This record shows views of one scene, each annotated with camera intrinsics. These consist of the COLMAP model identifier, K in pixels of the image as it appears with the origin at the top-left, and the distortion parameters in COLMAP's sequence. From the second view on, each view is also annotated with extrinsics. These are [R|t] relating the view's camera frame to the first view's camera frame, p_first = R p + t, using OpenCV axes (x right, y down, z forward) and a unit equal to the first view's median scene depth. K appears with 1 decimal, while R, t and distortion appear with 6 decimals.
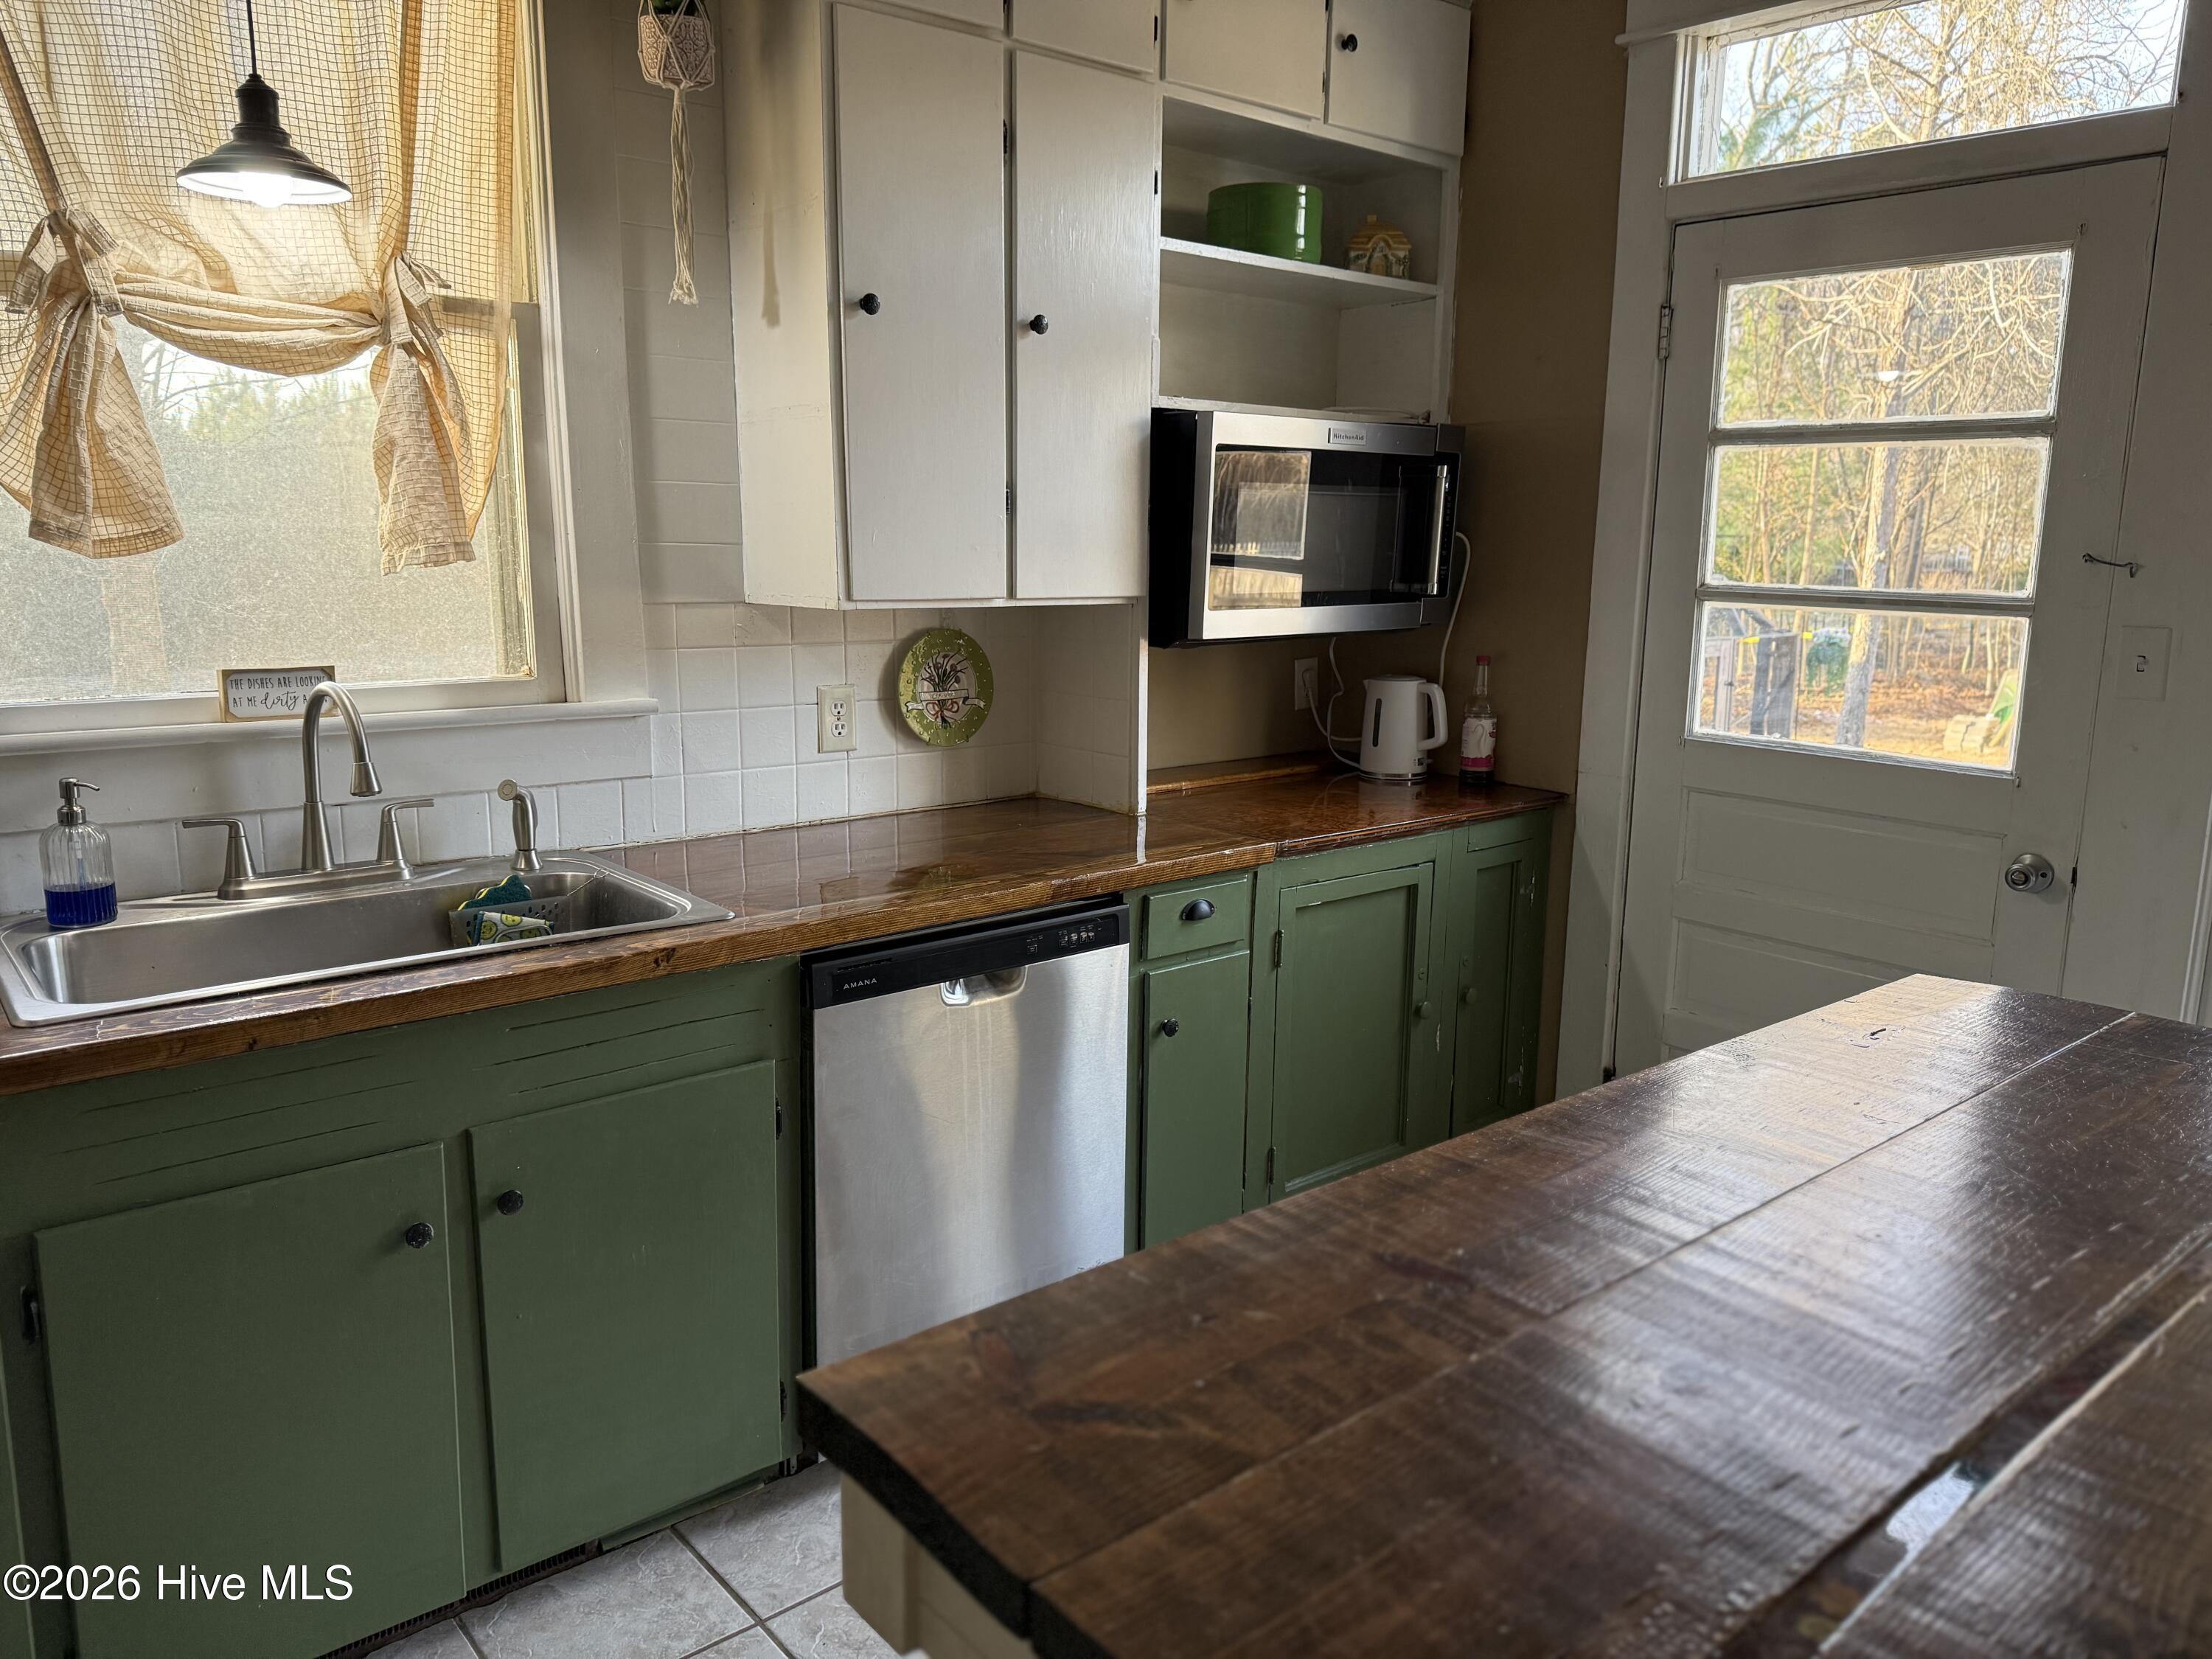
lens RADIAL K [[1573.7, 0, 1106.0], [0, 1573.7, 829.5], [0, 0, 1]] dist [0.000124, -0.002092]
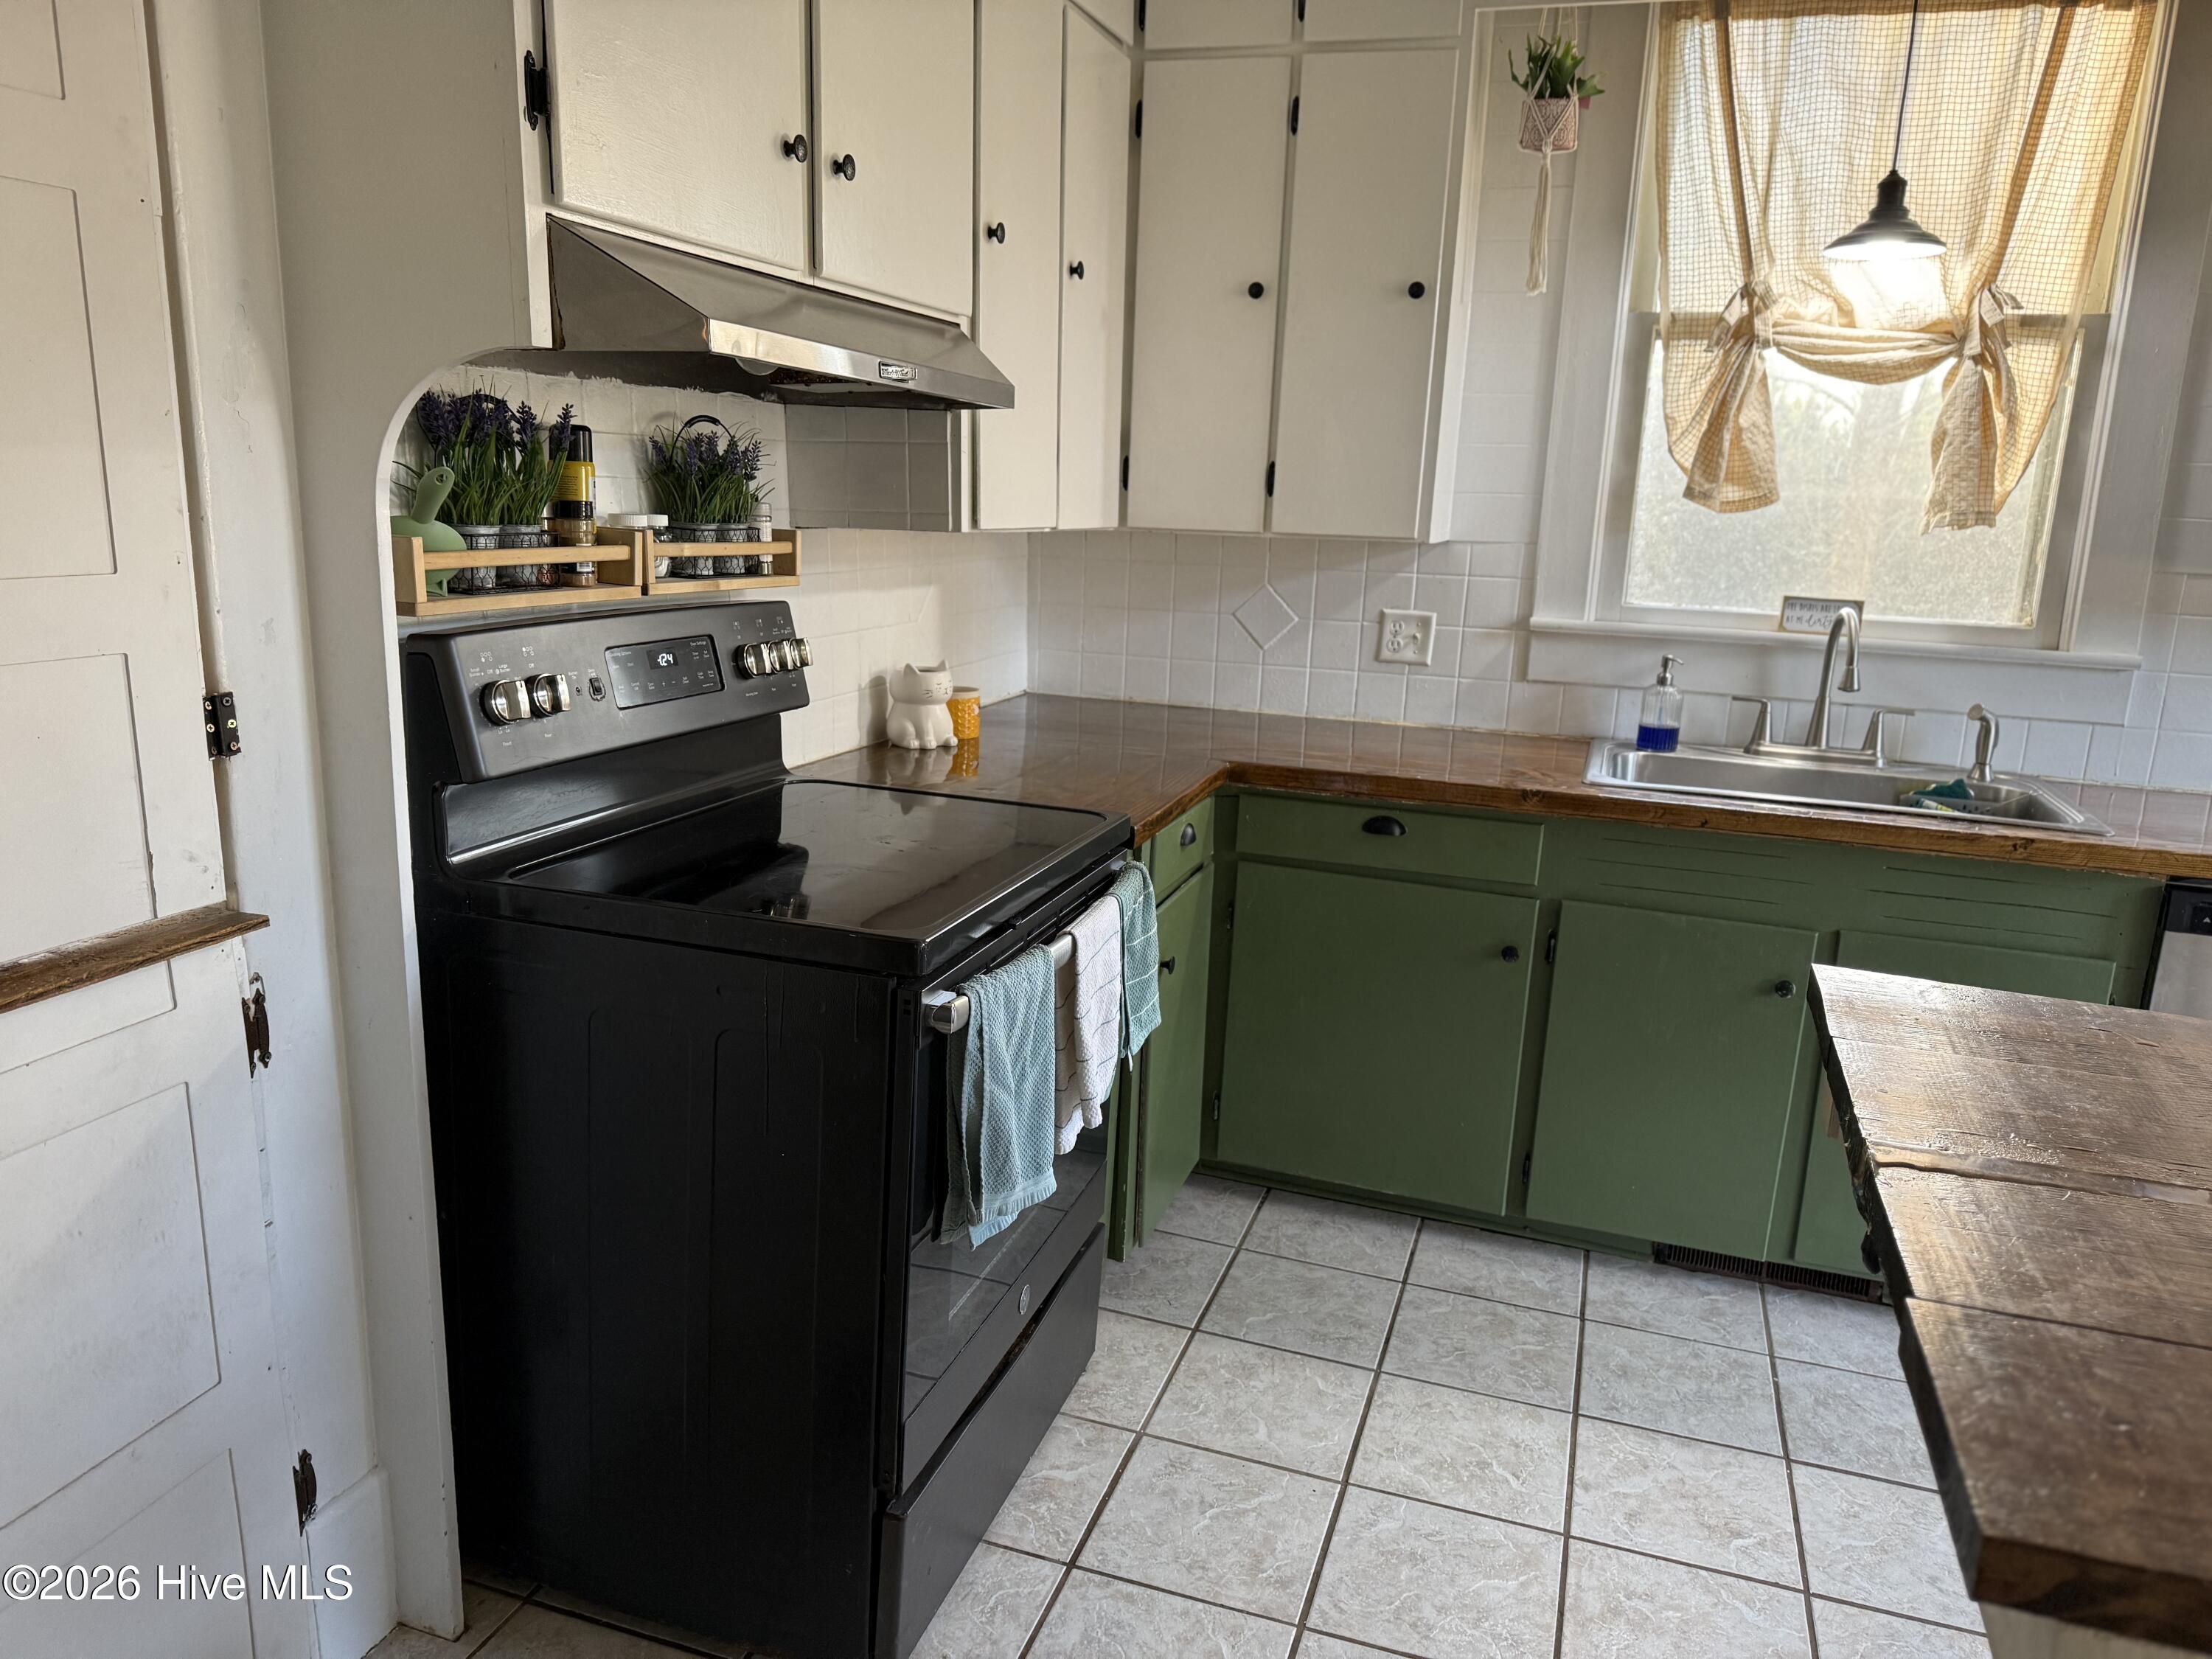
lens RADIAL K [[1564.3, 0, 1106.0], [0, 1564.3, 829.5], [0, 0, 1]] dist [0.049854, -0.042615]
pose [[0.522624, 0.199147, -0.828978, 0.347733], [-0.195432, 0.974429, 0.110880, 0.067584], [0.829862, 0.104060, 0.548180, -0.272696]]
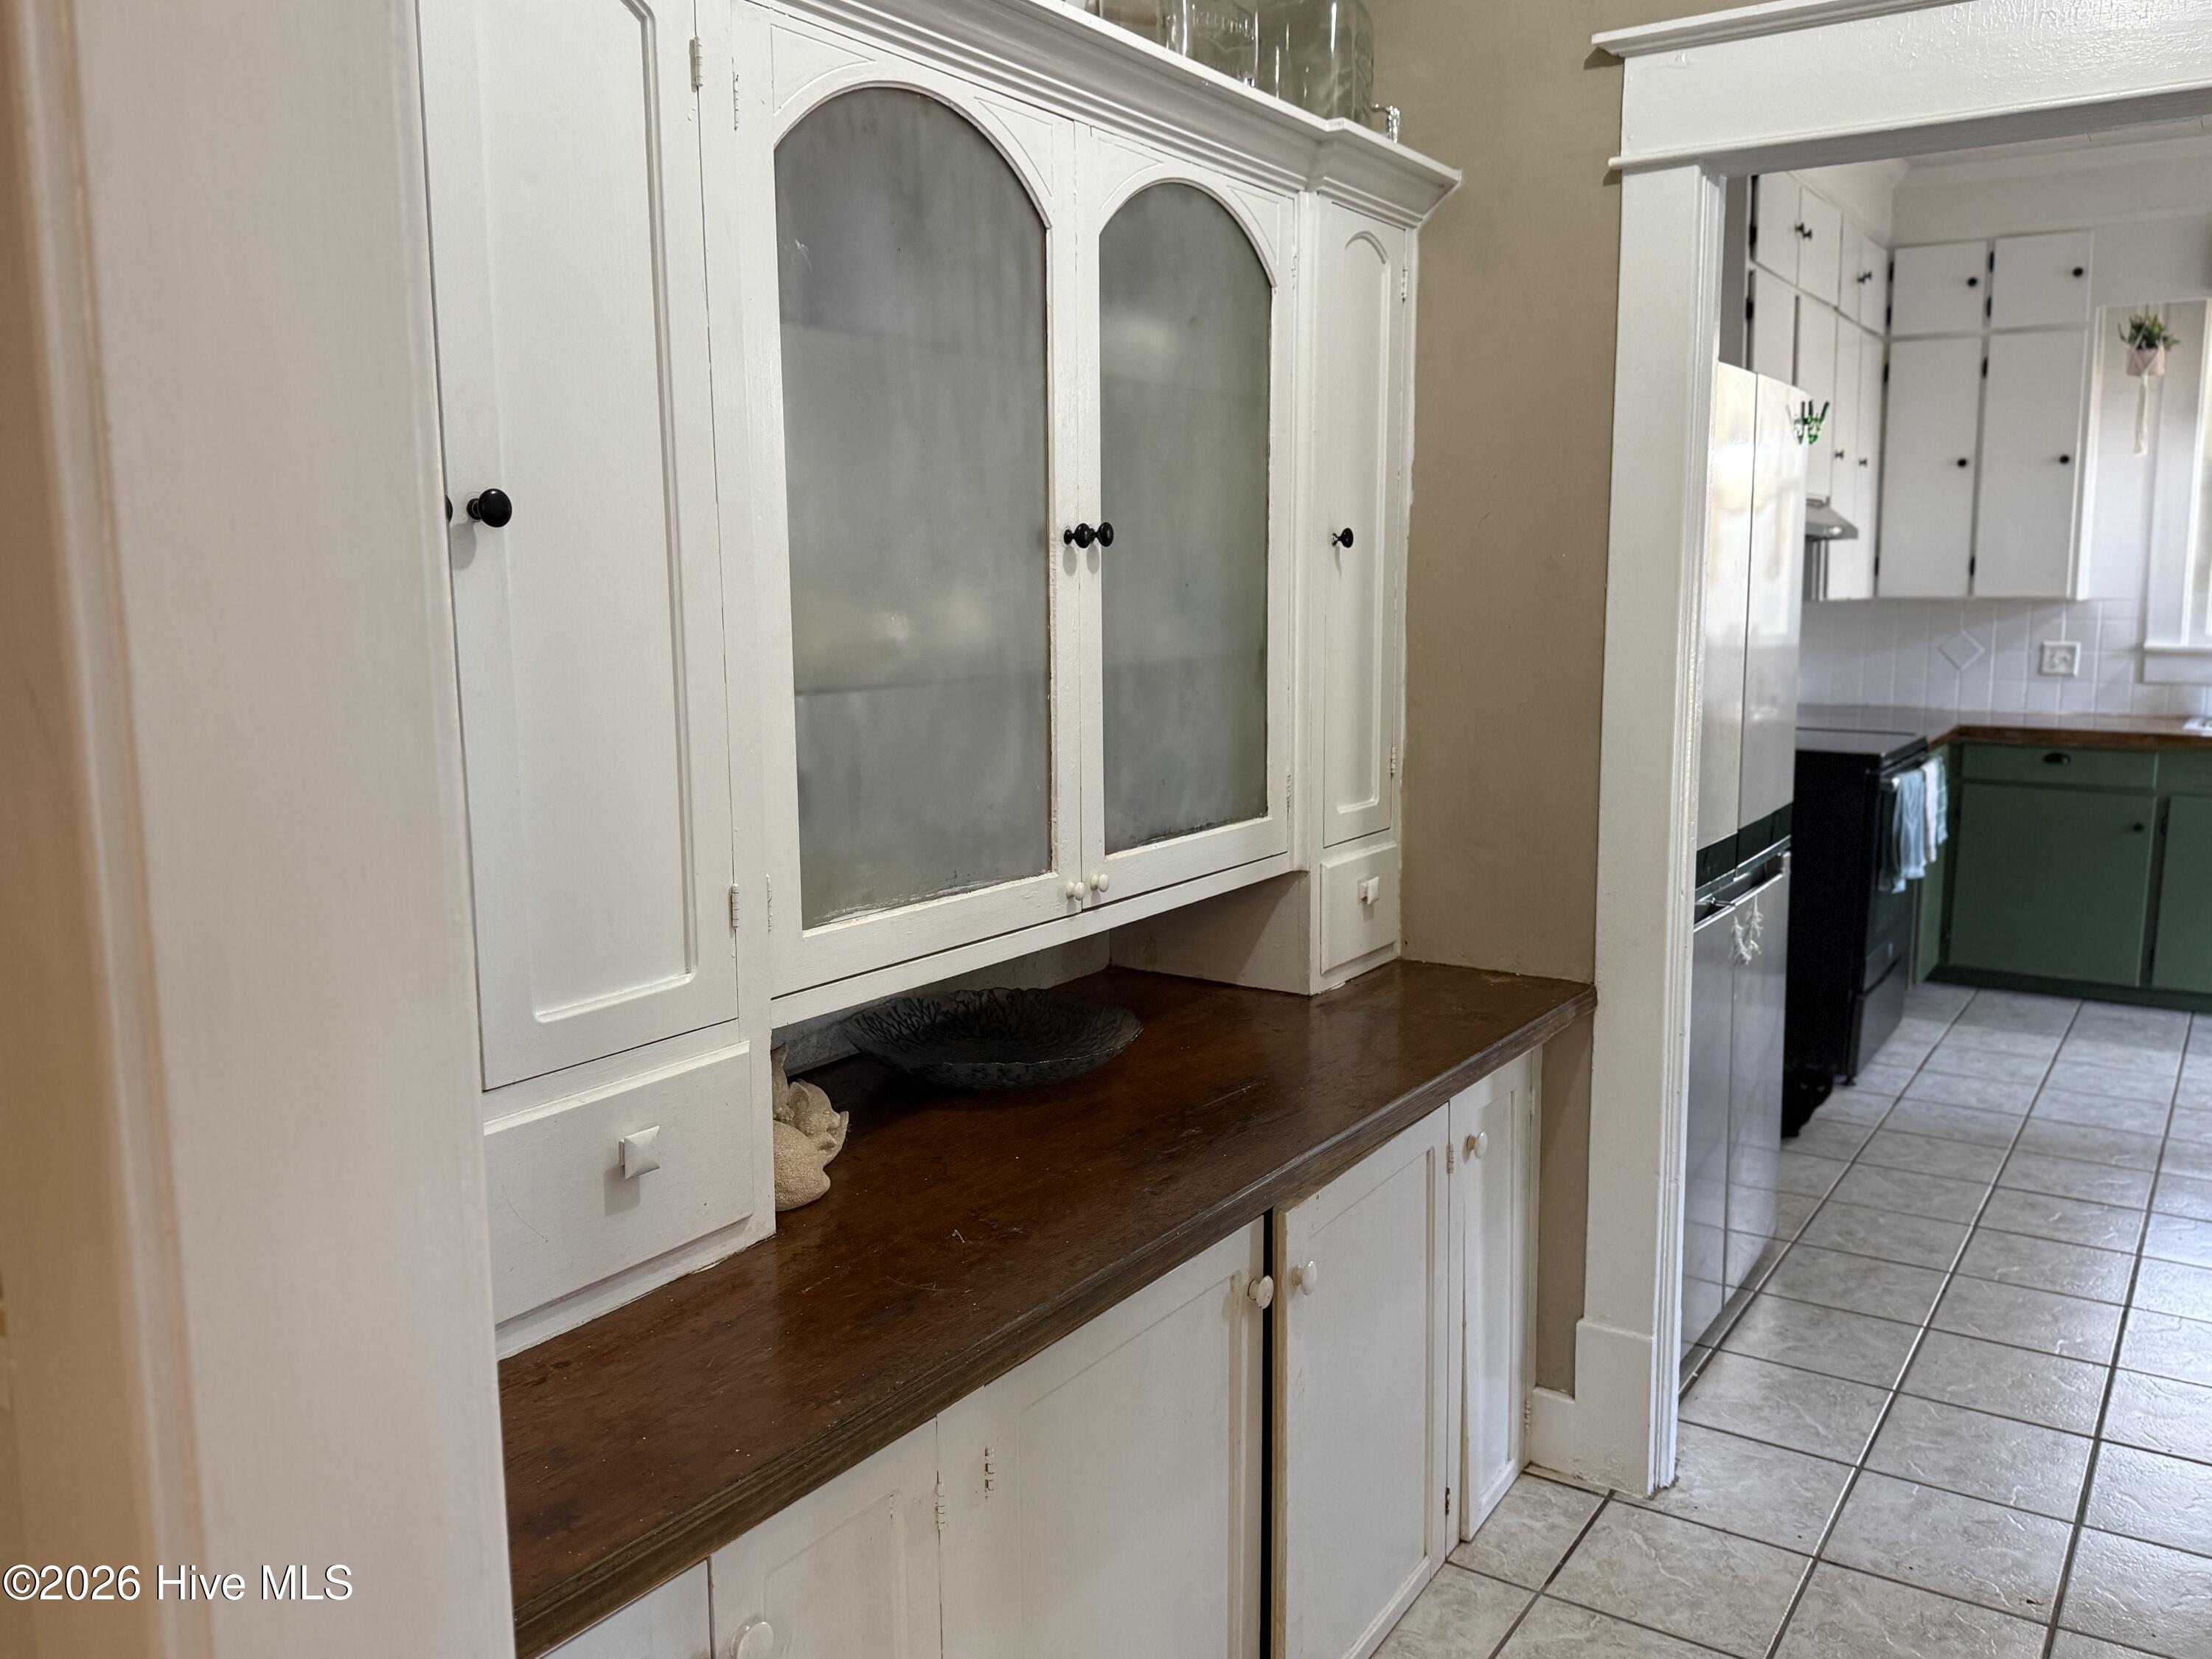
lens RADIAL K [[1758.6, 0, 1111.1], [0, 1758.6, 798.6], [0, 0, 1]] dist [0.014824, -0.001903]
pose [[0.281766, 0.118440, -0.952145, 1.481256], [-0.175489, 0.981974, 0.070218, 0.285862], [0.943298, 0.147306, 0.297472, -1.446823]]
